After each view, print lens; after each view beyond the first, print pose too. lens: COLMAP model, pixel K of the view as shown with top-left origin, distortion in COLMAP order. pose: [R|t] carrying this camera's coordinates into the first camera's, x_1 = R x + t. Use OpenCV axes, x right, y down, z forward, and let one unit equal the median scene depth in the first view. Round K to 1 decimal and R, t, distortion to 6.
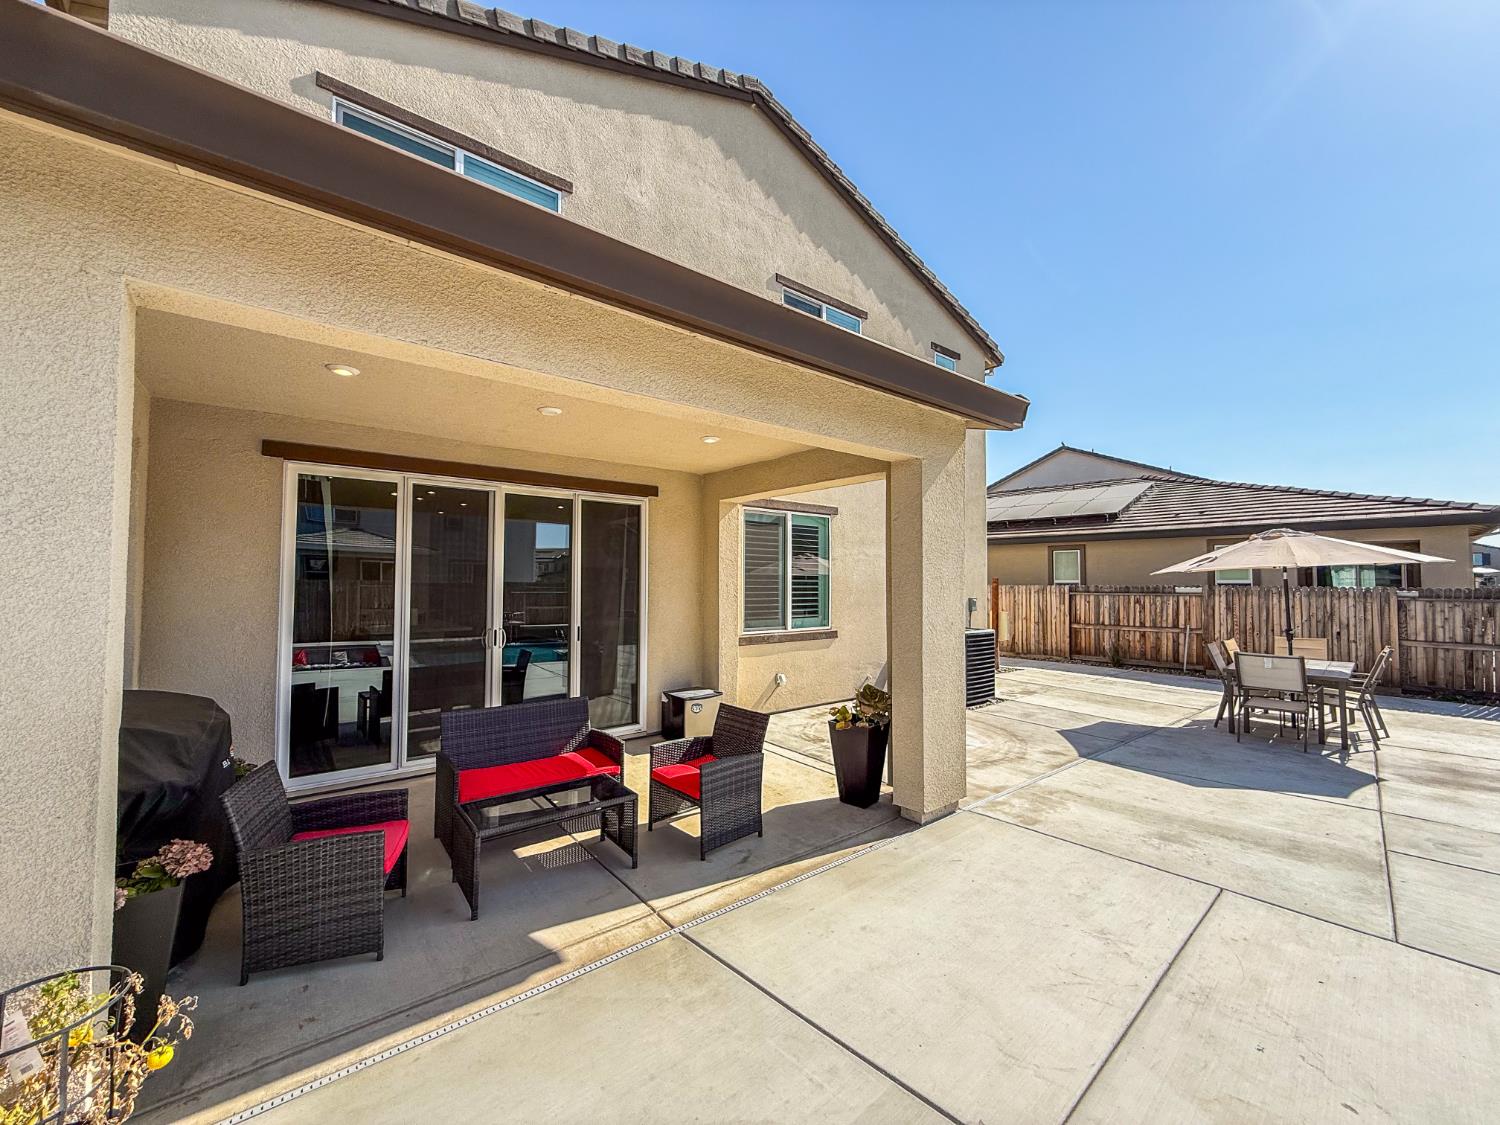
lens RADIAL K [[596.1, 0, 744.1], [0, 596.1, 562.4], [0, 0, 1]] dist [-0.000315, -0.000088]
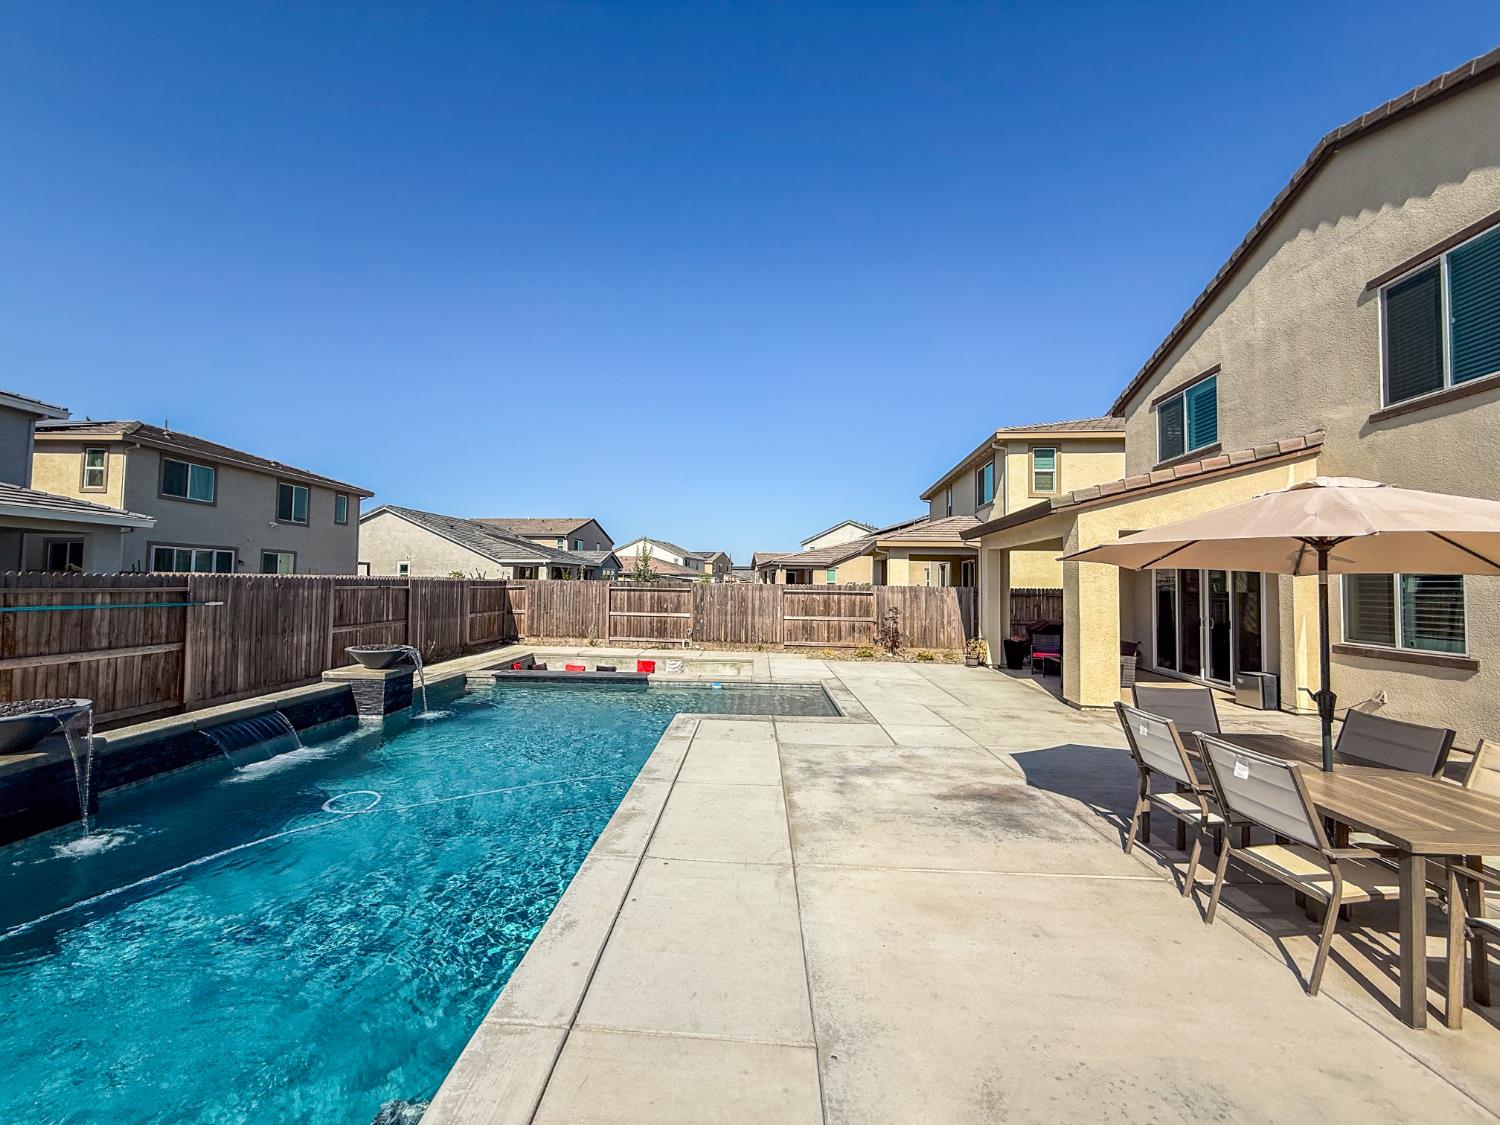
lens RADIAL K [[596.1, 0, 744.1], [0, 596.1, 562.4], [0, 0, 1]] dist [-0.000315, -0.000088]
pose [[-0.710989, -0.042769, -0.701901, 1.471645], [0.005084, 0.997810, -0.065950, 0.036270], [0.703184, -0.050458, -0.709215, 0.958444]]
